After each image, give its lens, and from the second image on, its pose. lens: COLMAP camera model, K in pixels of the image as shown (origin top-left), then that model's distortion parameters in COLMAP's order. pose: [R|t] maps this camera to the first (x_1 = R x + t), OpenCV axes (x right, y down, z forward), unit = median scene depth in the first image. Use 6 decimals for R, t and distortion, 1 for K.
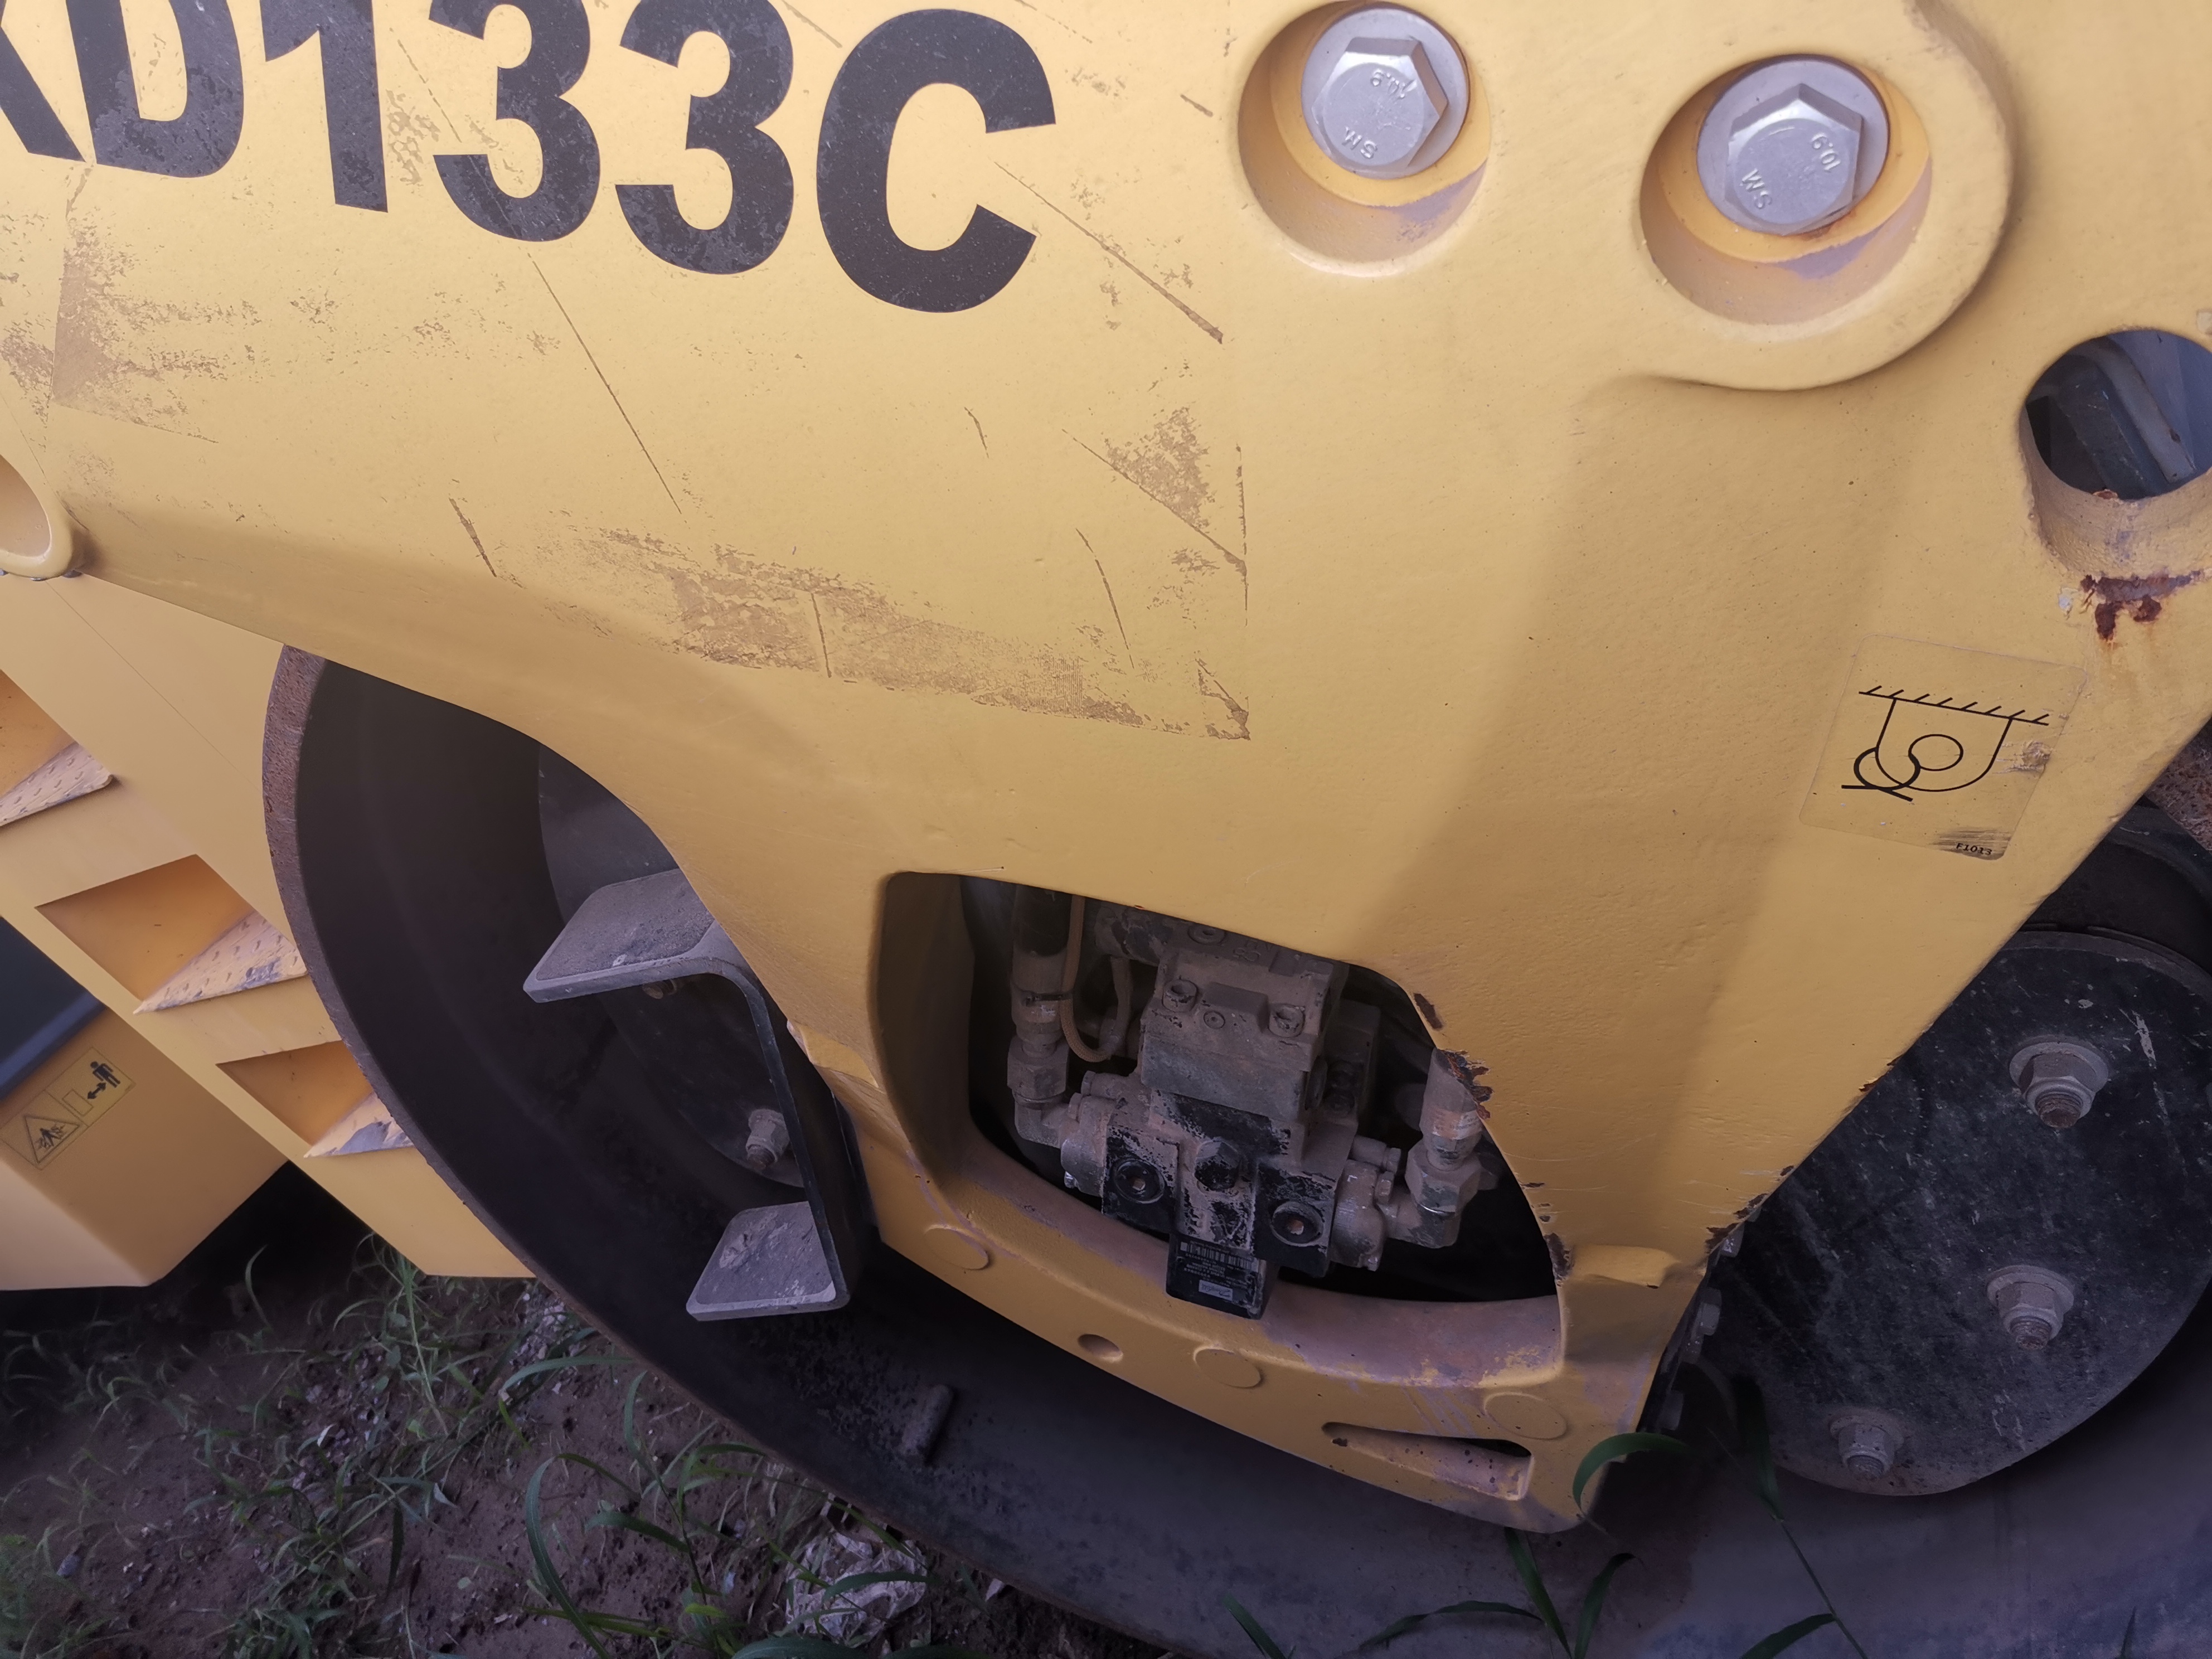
lens RADIAL K [[1753.5, 0, 1117.1], [0, 1753.5, 822.0], [0, 0, 1]] dist [0.108785, -0.149234]
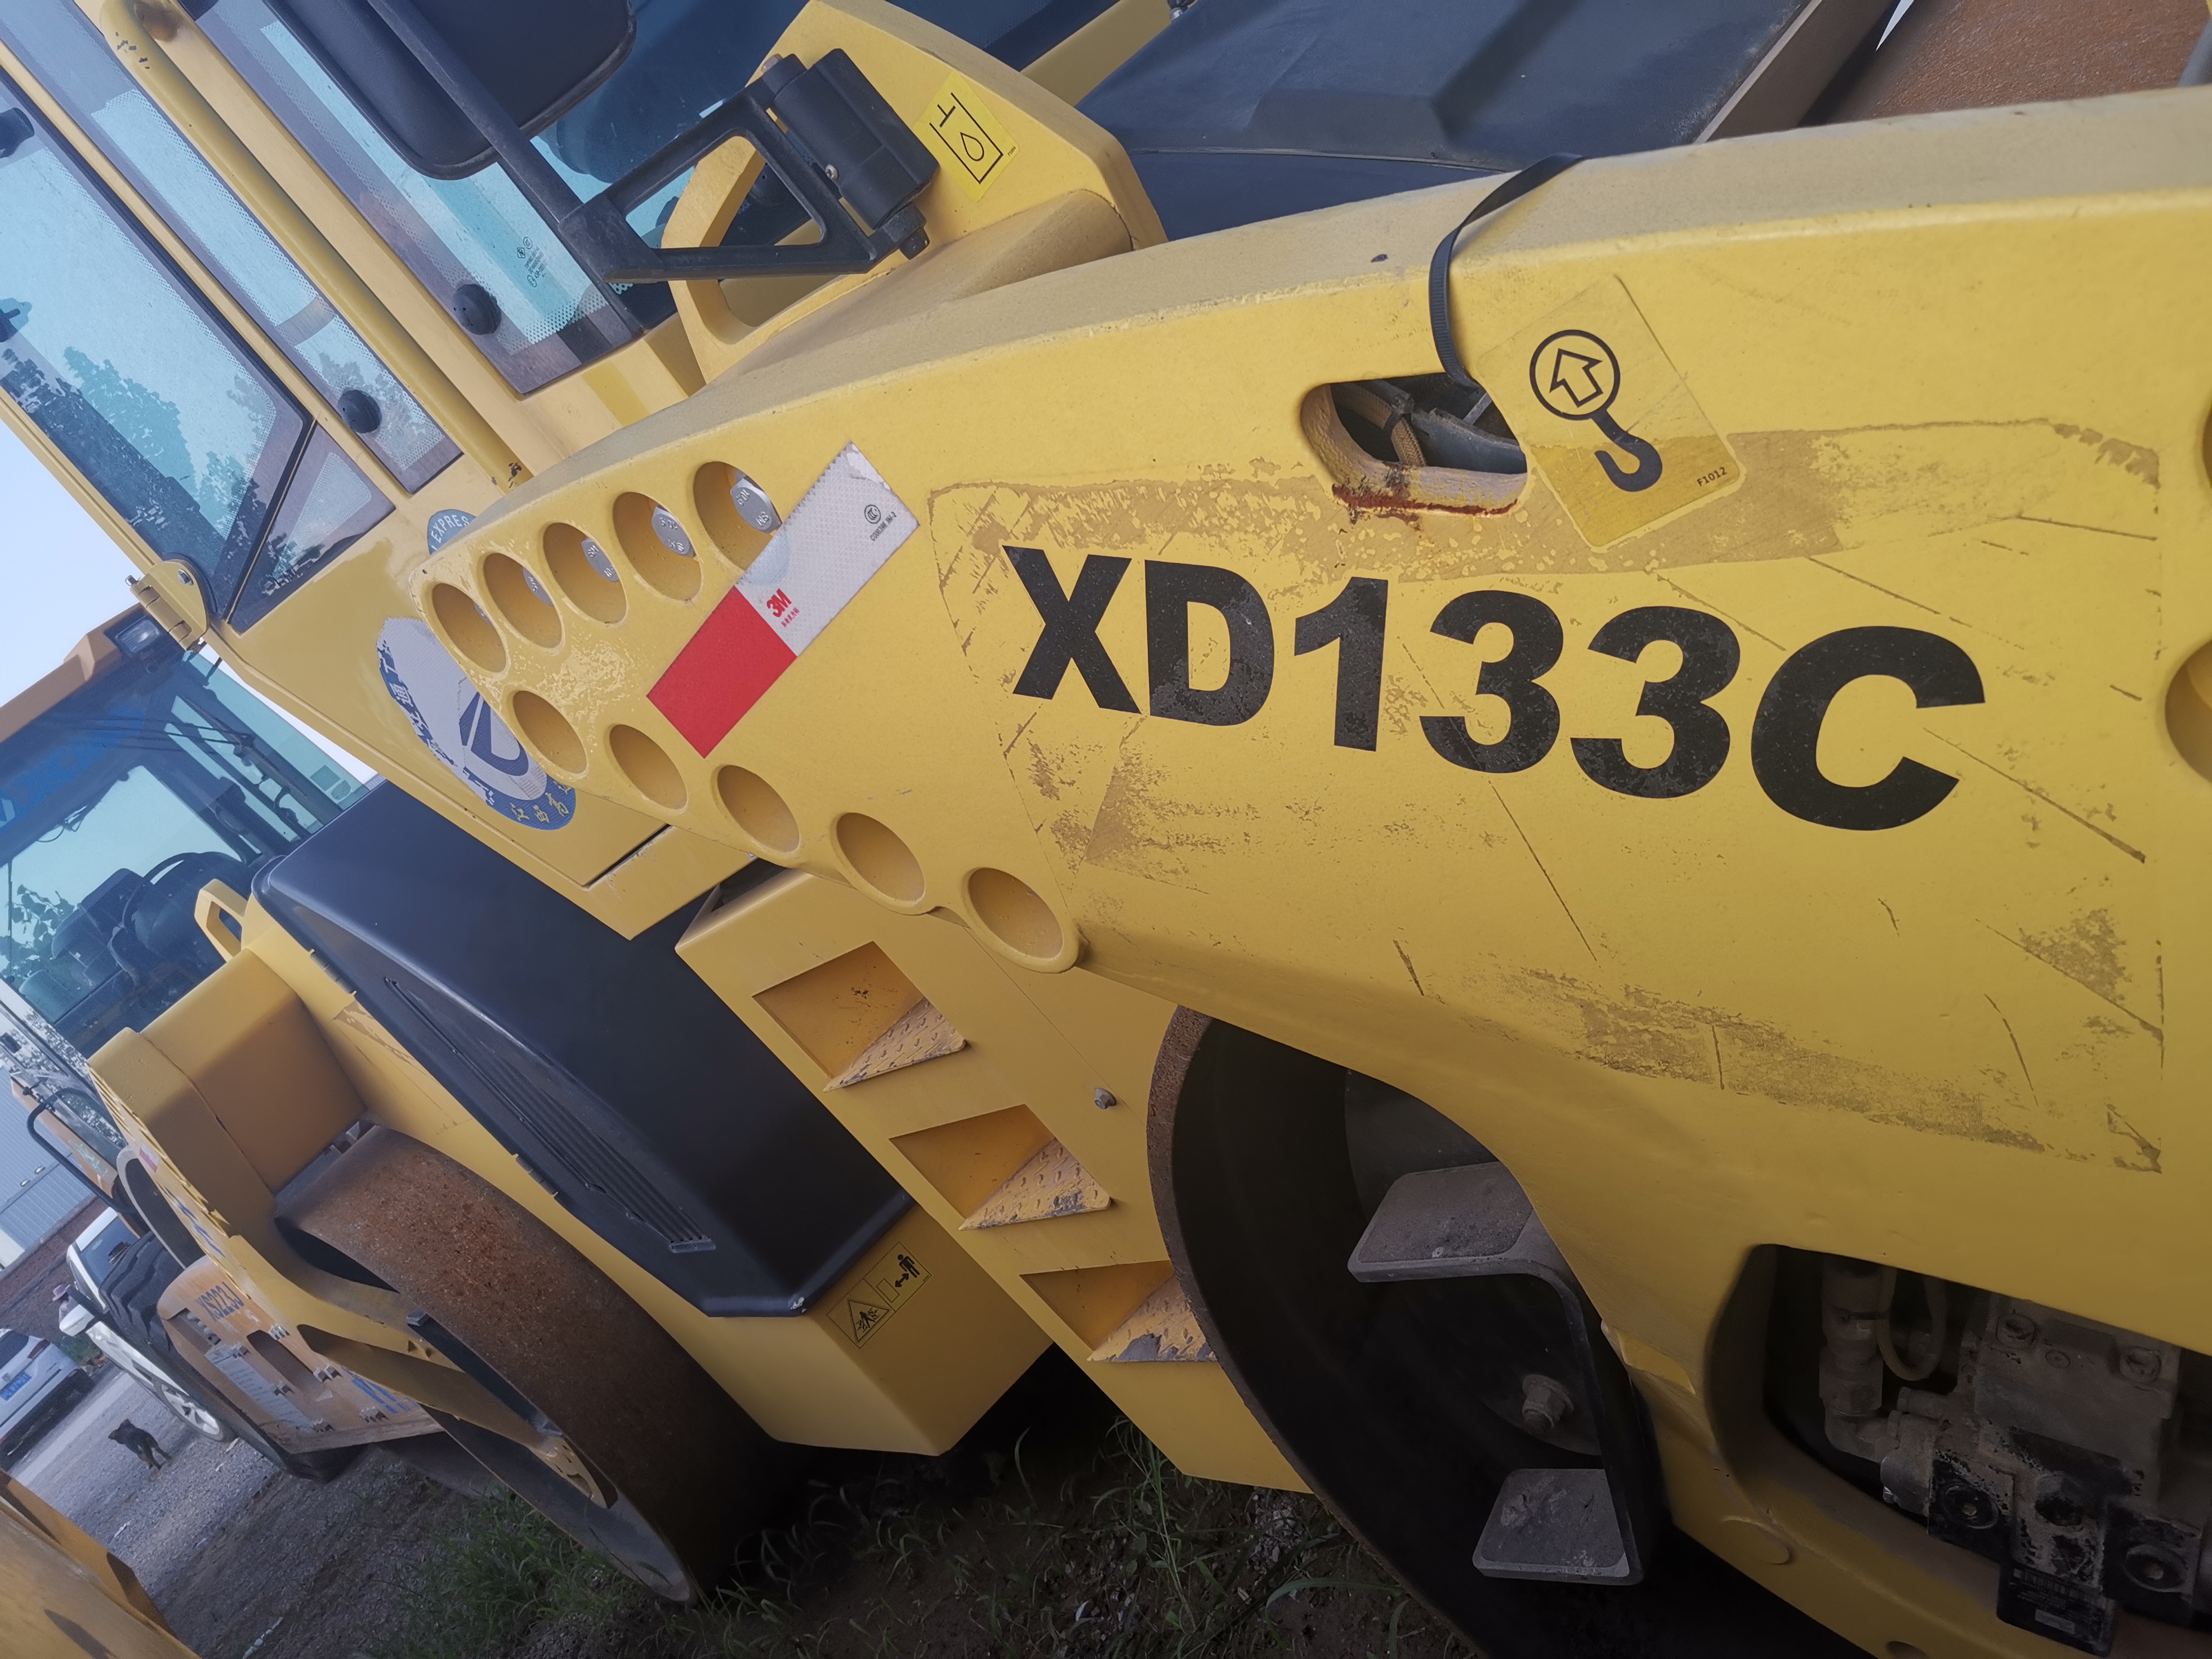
lens RADIAL K [[1753.5, 0, 1117.1], [0, 1753.5, 822.0], [0, 0, 1]] dist [0.108785, -0.149234]
pose [[0.939913, -0.042000, -0.338821, -0.090386], [0.010480, 0.995486, -0.094329, -0.101724], [0.341253, 0.085110, 0.936110, -0.165337]]
